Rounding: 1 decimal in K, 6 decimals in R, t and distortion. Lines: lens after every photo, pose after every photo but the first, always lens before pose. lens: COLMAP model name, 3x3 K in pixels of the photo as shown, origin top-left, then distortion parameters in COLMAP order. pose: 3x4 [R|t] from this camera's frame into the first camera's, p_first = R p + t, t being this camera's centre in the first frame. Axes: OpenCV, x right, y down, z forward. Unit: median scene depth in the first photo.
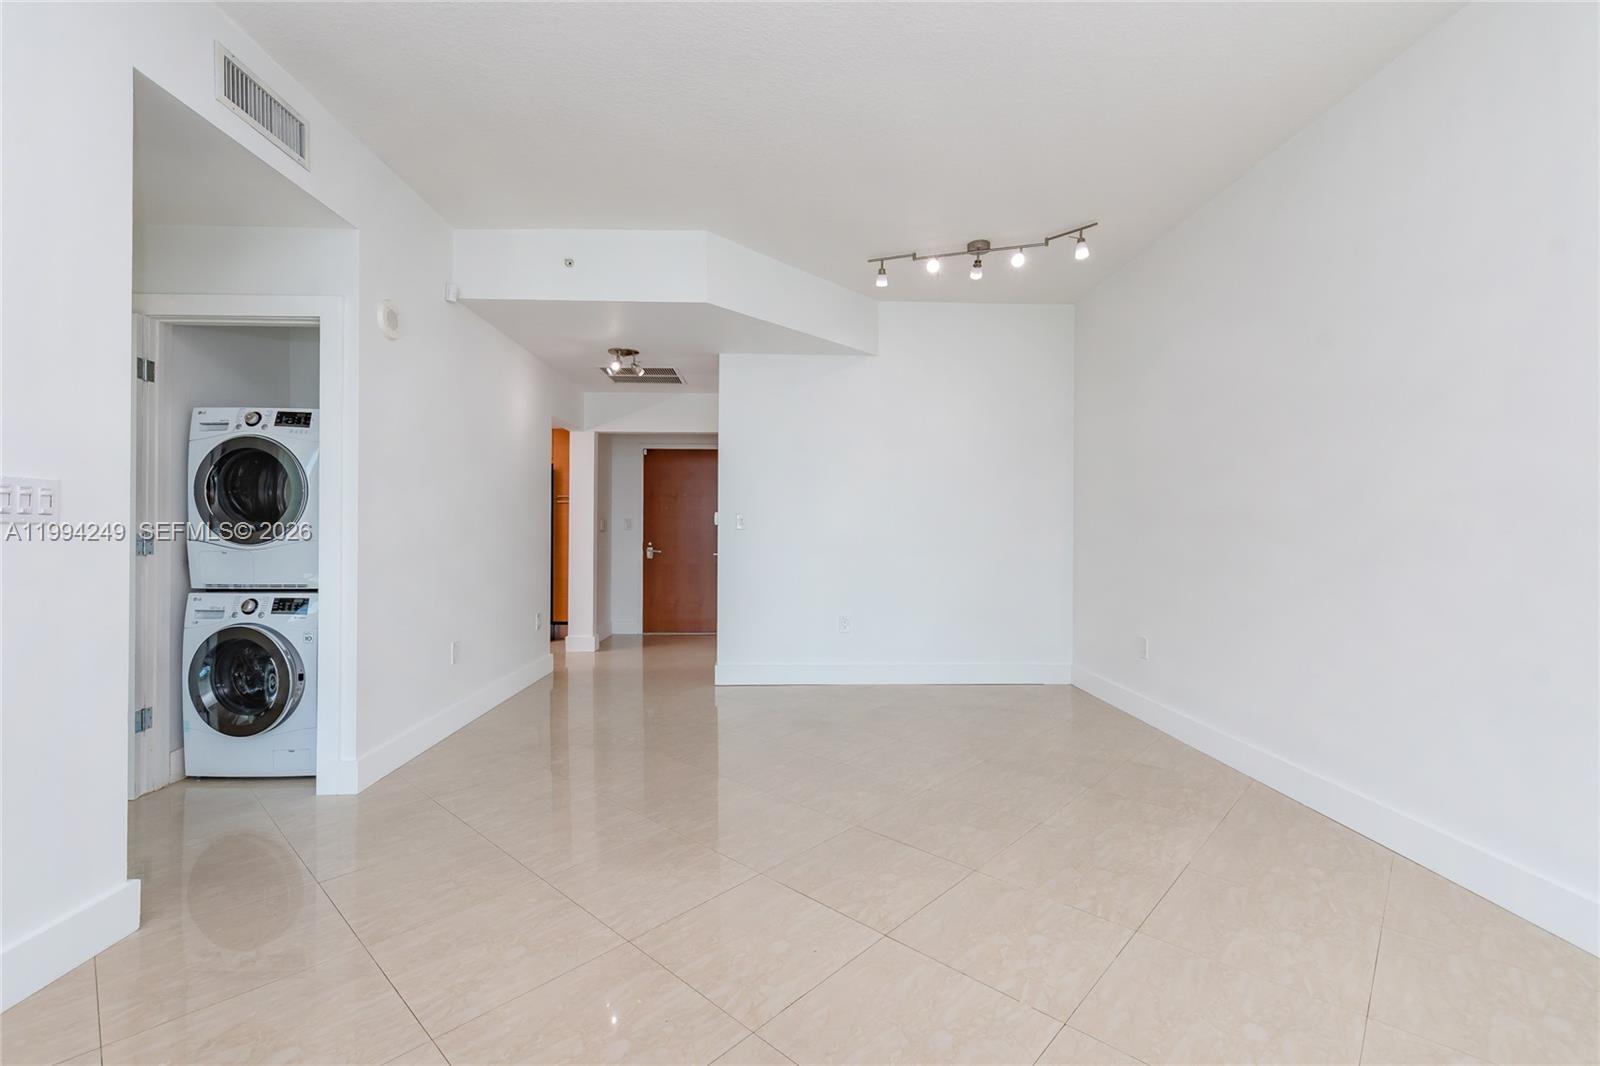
lens RADIAL K [[687.4, 0, 796.8], [0, 687.4, 535.2], [0, 0, 1]] dist [0.005887, -0.001433]
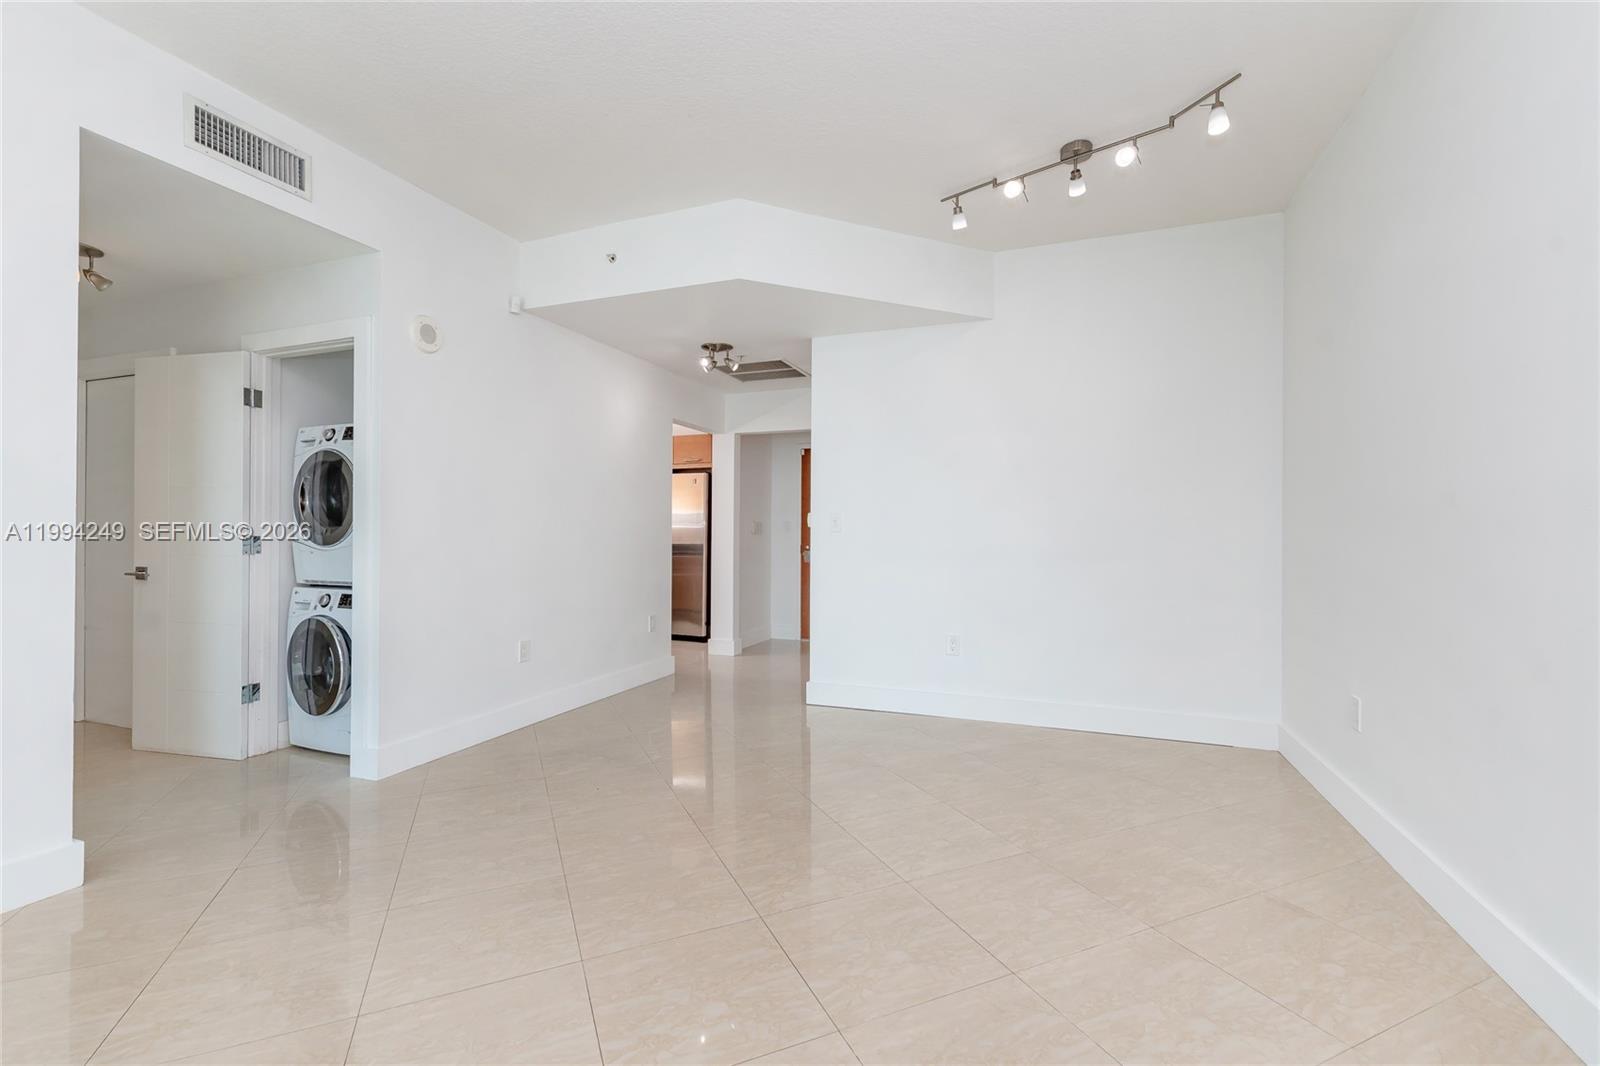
lens RADIAL K [[687.4, 0, 791.6], [0, 687.4, 533.7], [0, 0, 1]] dist [0.005887, -0.001433]
pose [[0.921197, -0.000842, -0.389096, 0.280644], [-0.001755, 0.999978, -0.006320, -0.000190], [0.389093, 0.006505, 0.921176, 0.203927]]
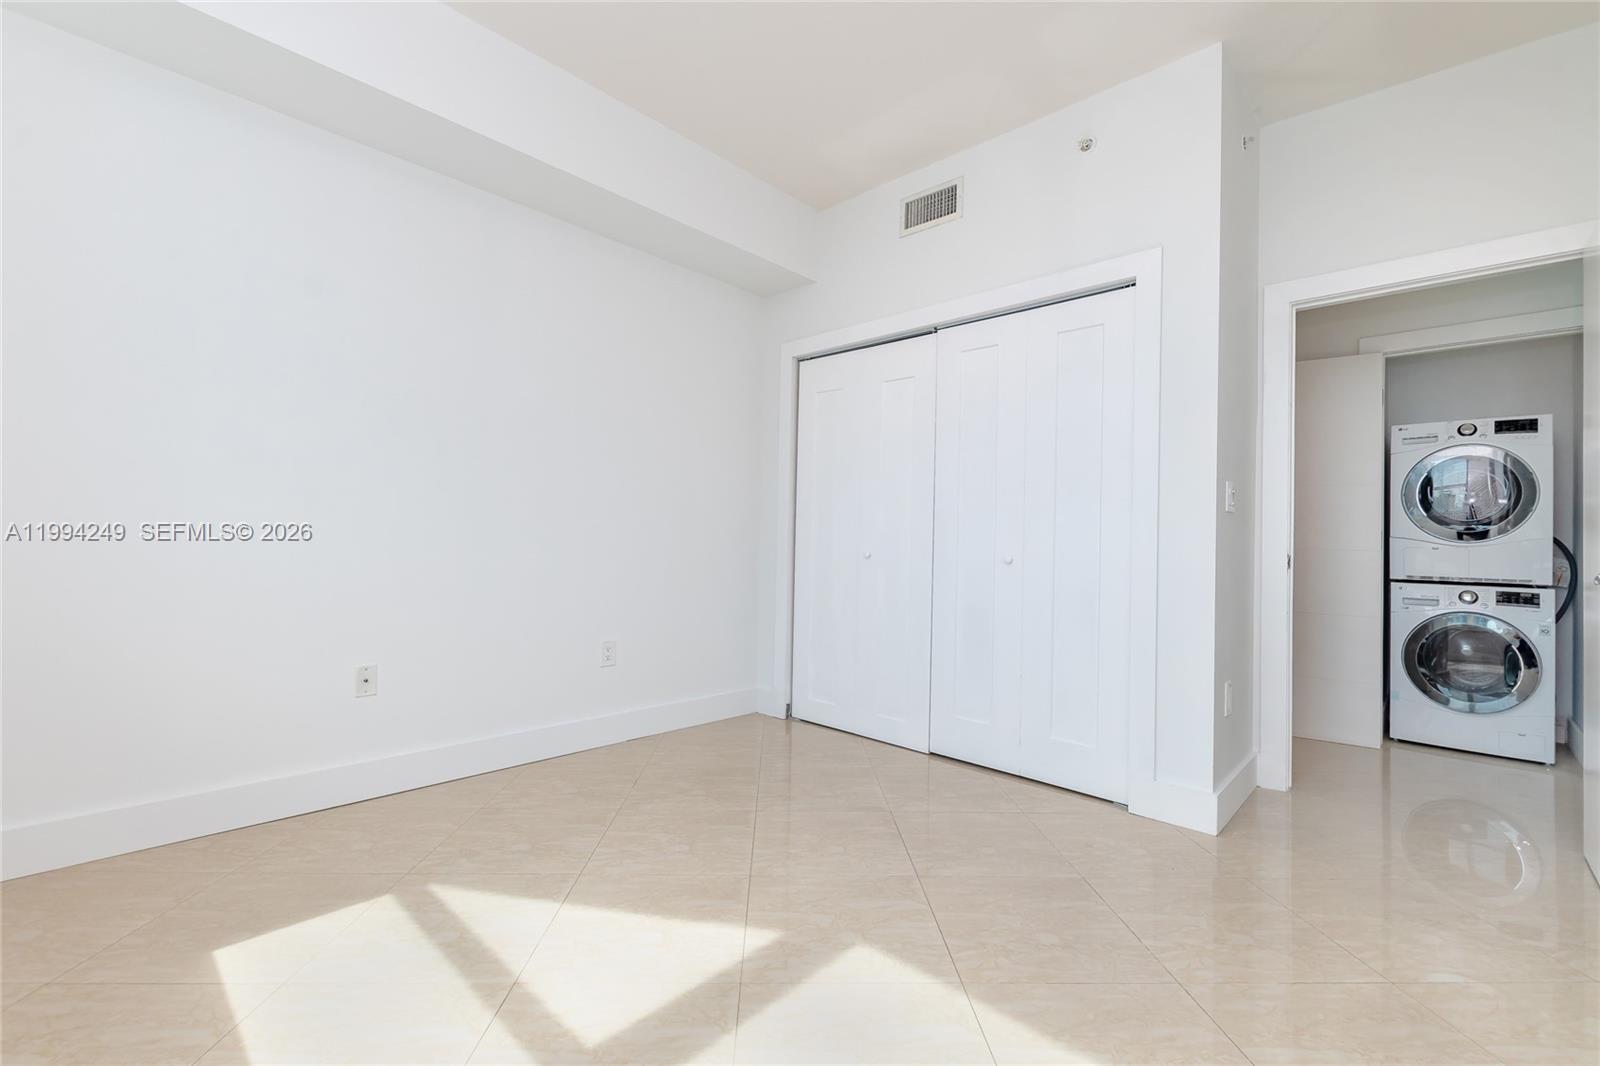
lens RADIAL K [[687.4, 0, 807.5], [0, 687.4, 528.6], [0, 0, 1]] dist [0.005887, -0.001433]
pose [[0.710353, -0.004994, -0.703828, -0.611119], [-0.013511, 0.999694, -0.020729, 0.023539], [0.703716, 0.024234, 0.710068, -0.438525]]
